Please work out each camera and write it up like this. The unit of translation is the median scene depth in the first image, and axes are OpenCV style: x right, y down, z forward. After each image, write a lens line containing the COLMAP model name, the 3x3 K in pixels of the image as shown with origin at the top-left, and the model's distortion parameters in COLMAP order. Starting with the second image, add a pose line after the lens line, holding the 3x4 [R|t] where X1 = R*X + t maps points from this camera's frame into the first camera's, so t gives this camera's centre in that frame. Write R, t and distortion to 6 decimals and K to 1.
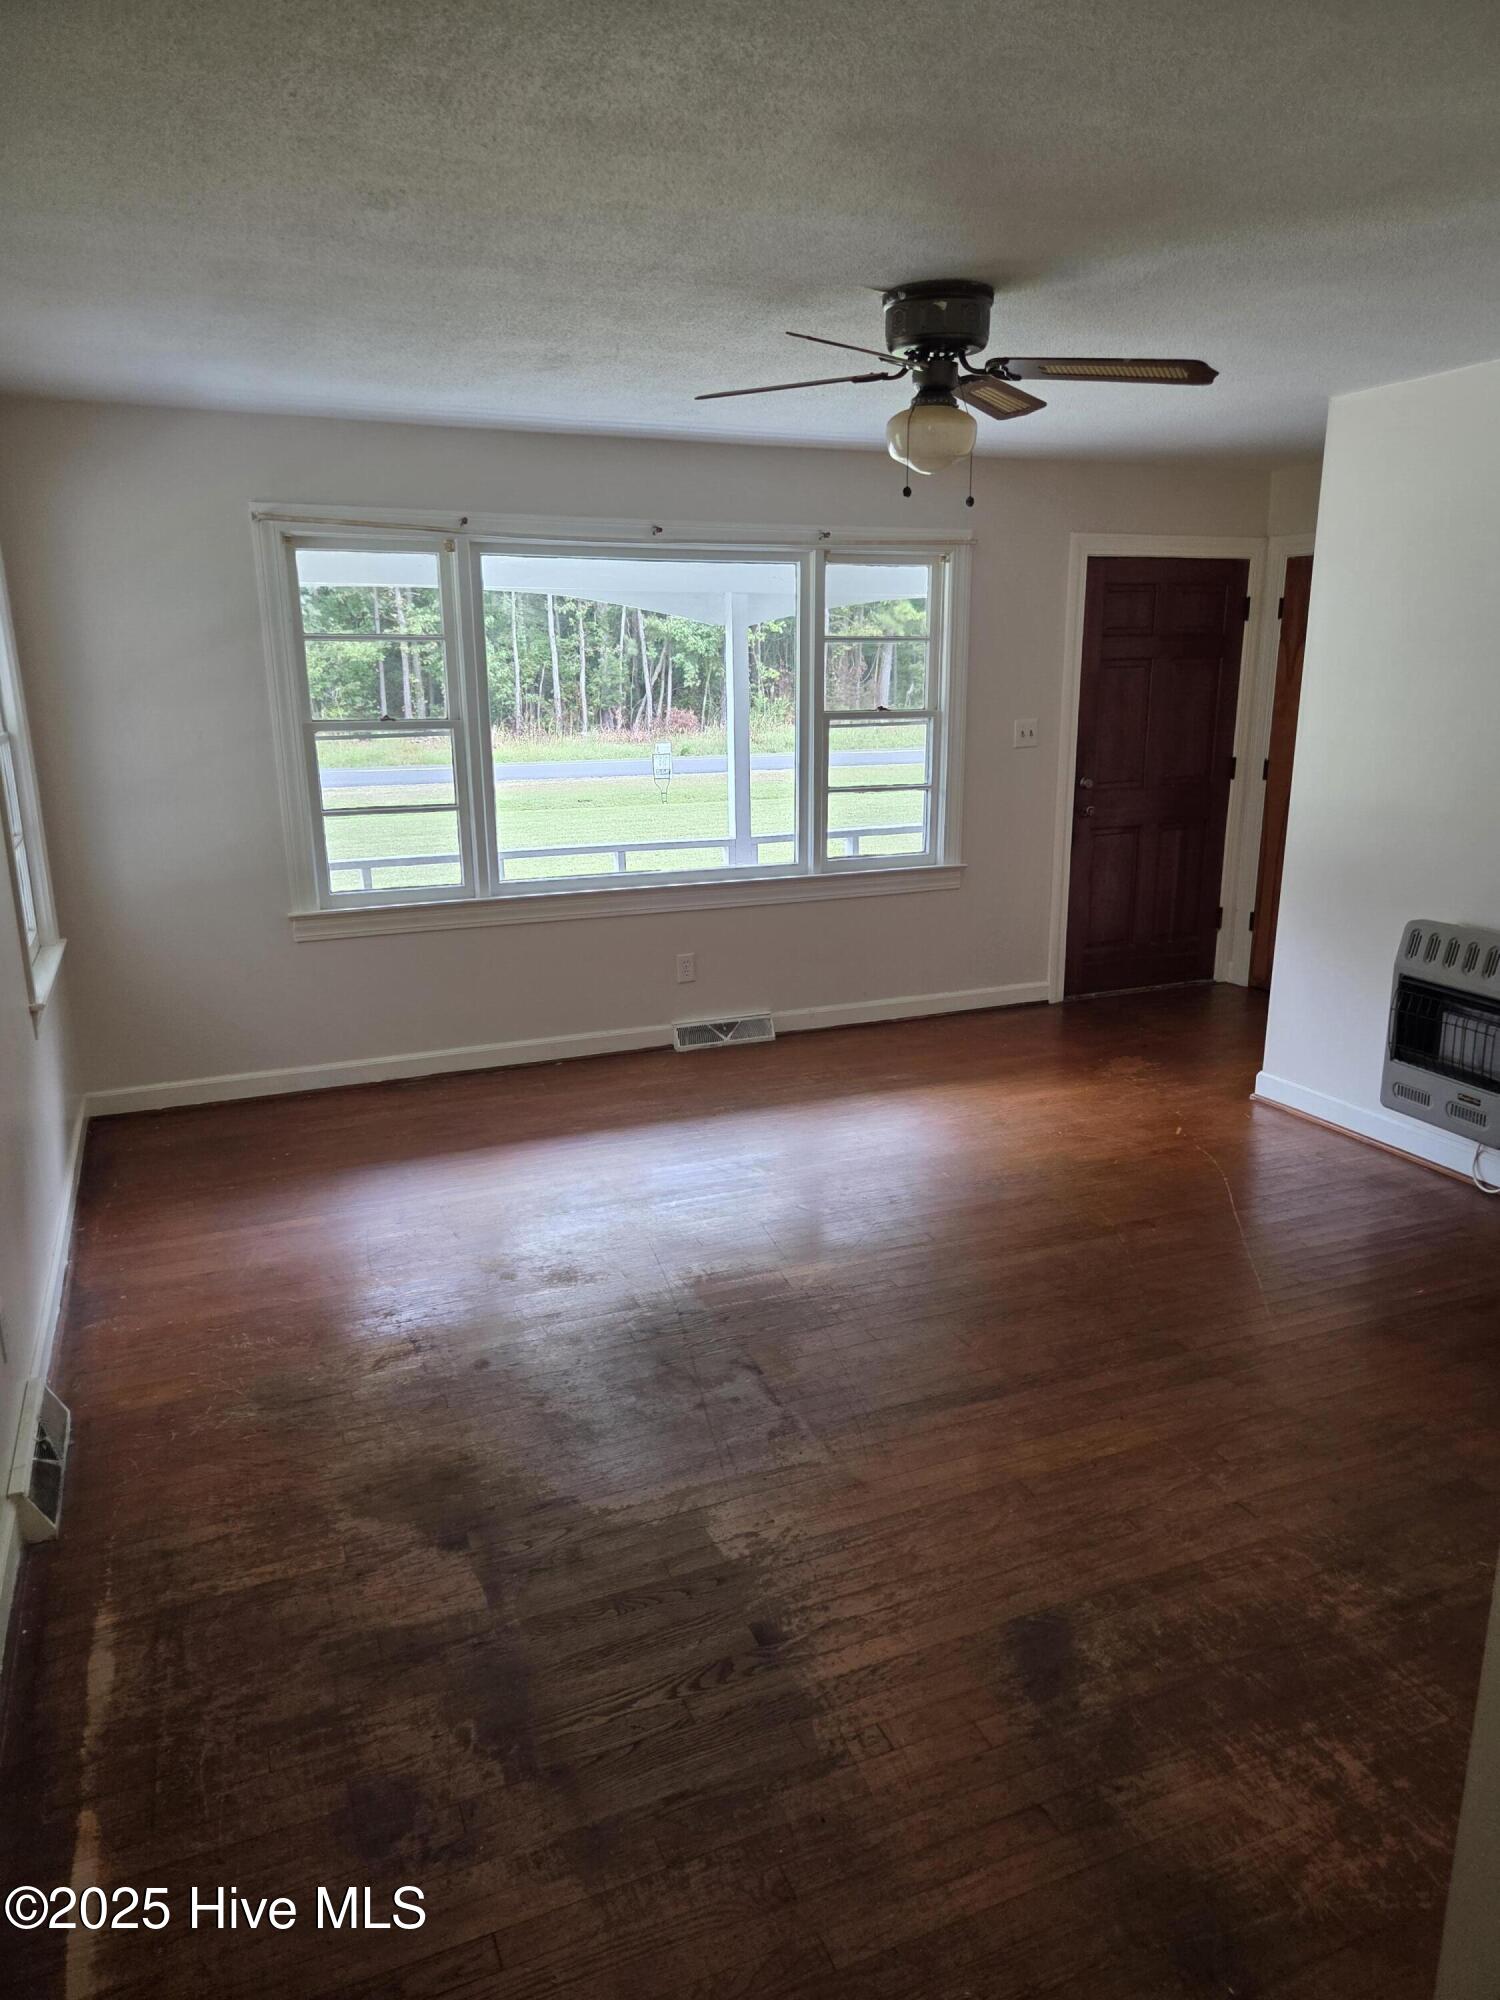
lens RADIAL K [[1340.2, 0, 748.6], [0, 1340.2, 1003.8], [0, 0, 1]] dist [-0.002105, -0.002014]
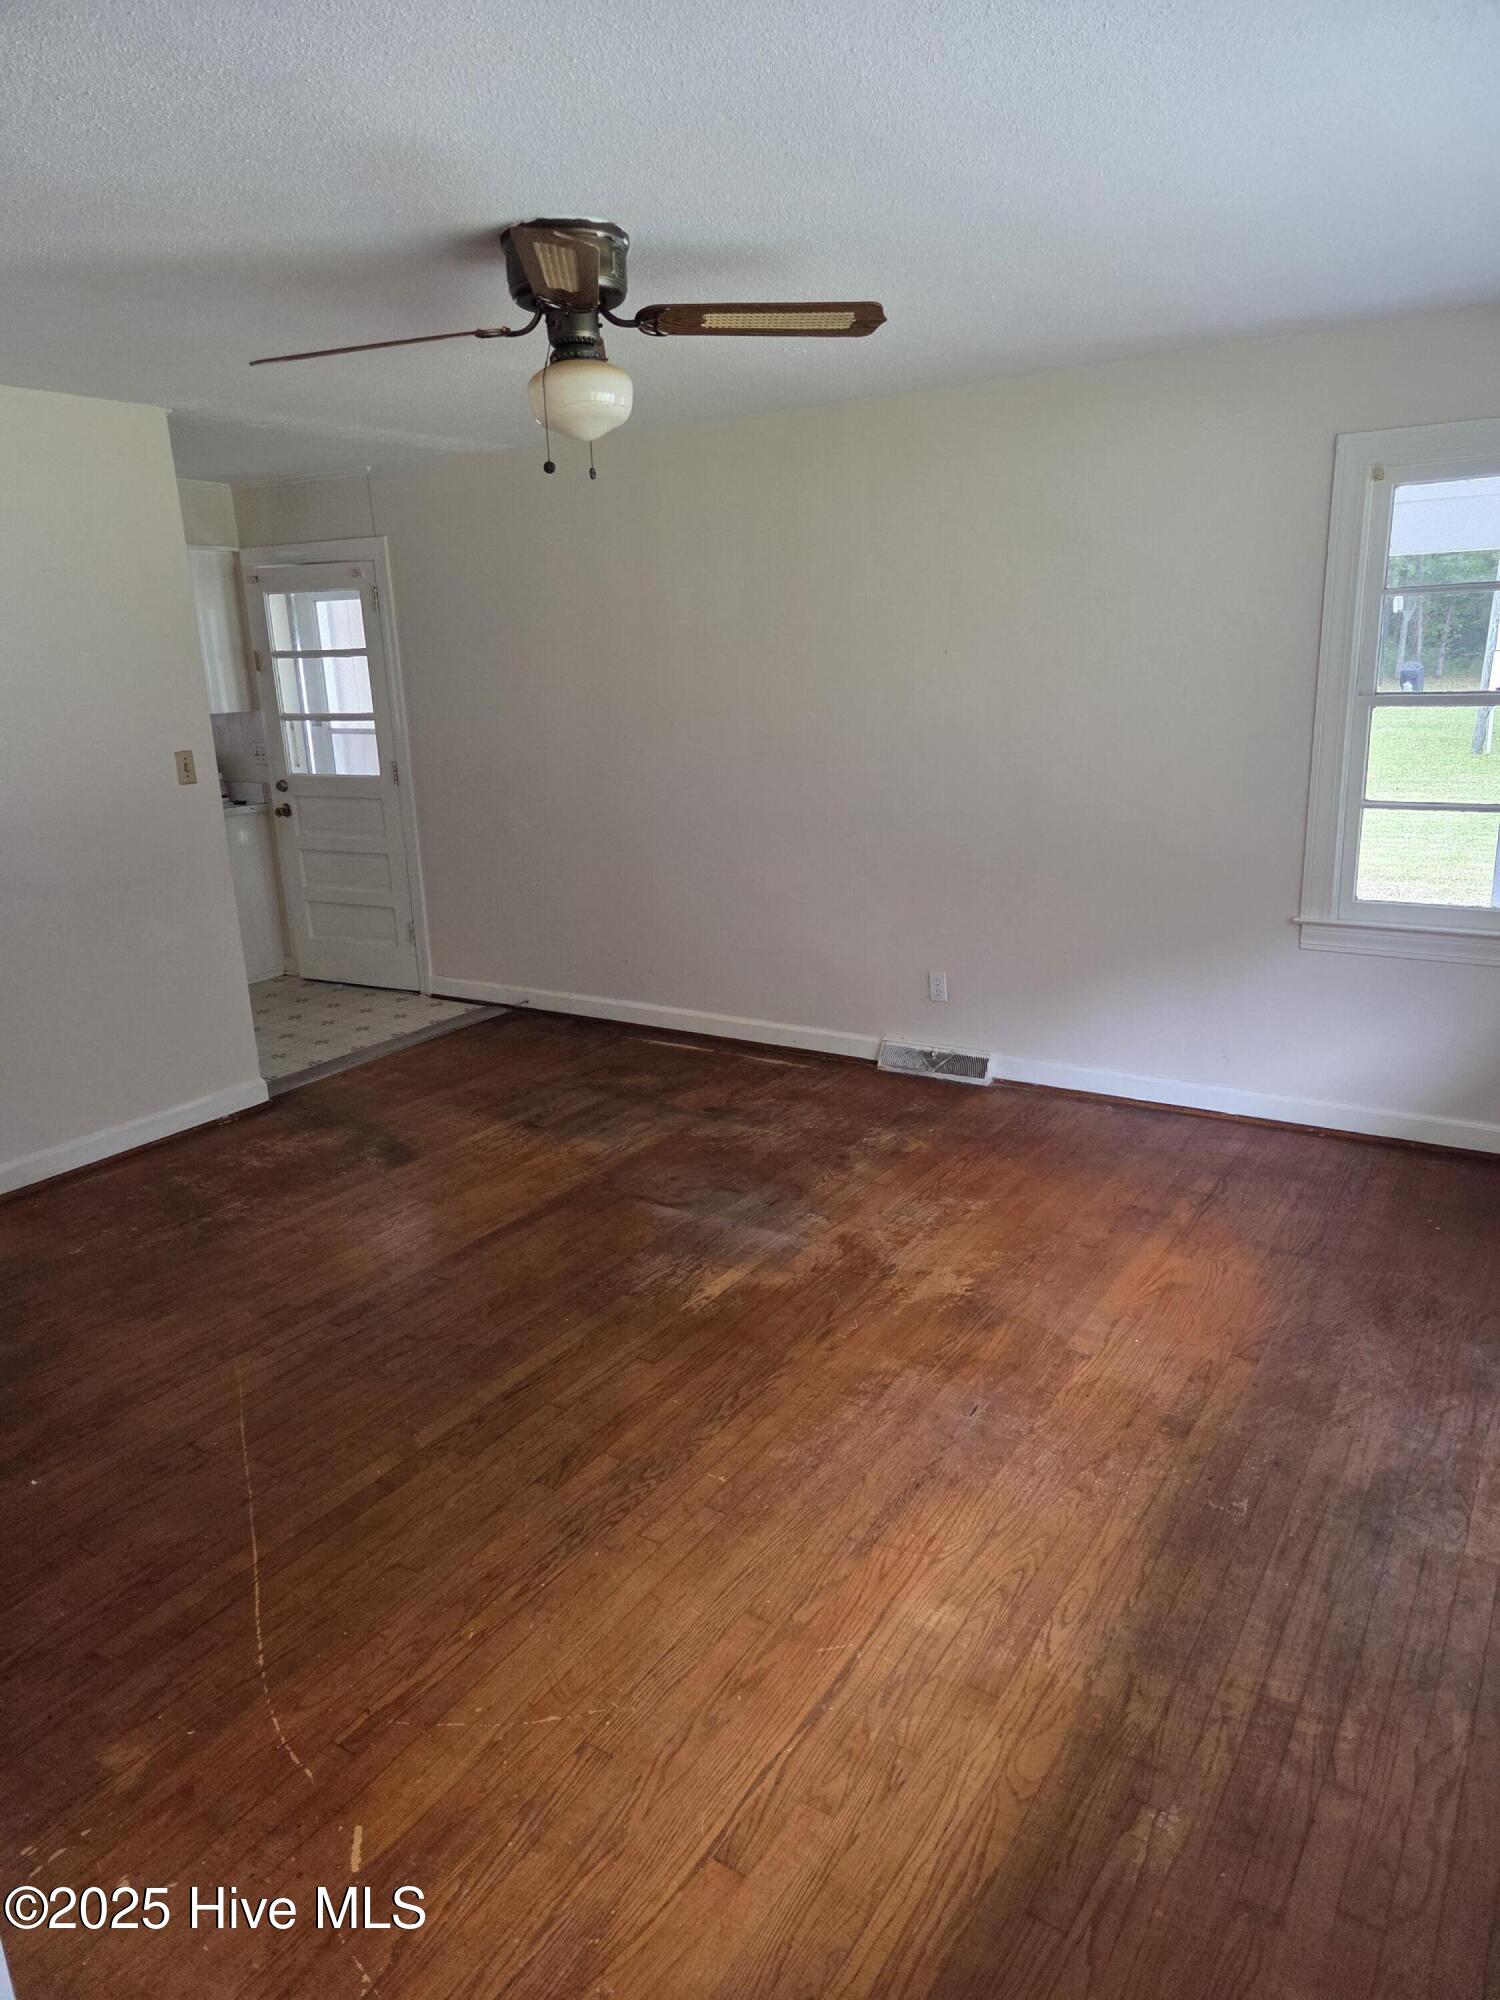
lens RADIAL K [[1340.2, 0, 752.4], [0, 1340.2, 1004.1], [0, 0, 1]] dist [-0.002105, -0.002014]
pose [[-0.821700, 0.173688, -0.542808, 0.739078], [-0.106136, 0.889133, 0.445172, -0.584017], [0.559950, 0.423409, -0.712166, 2.326500]]
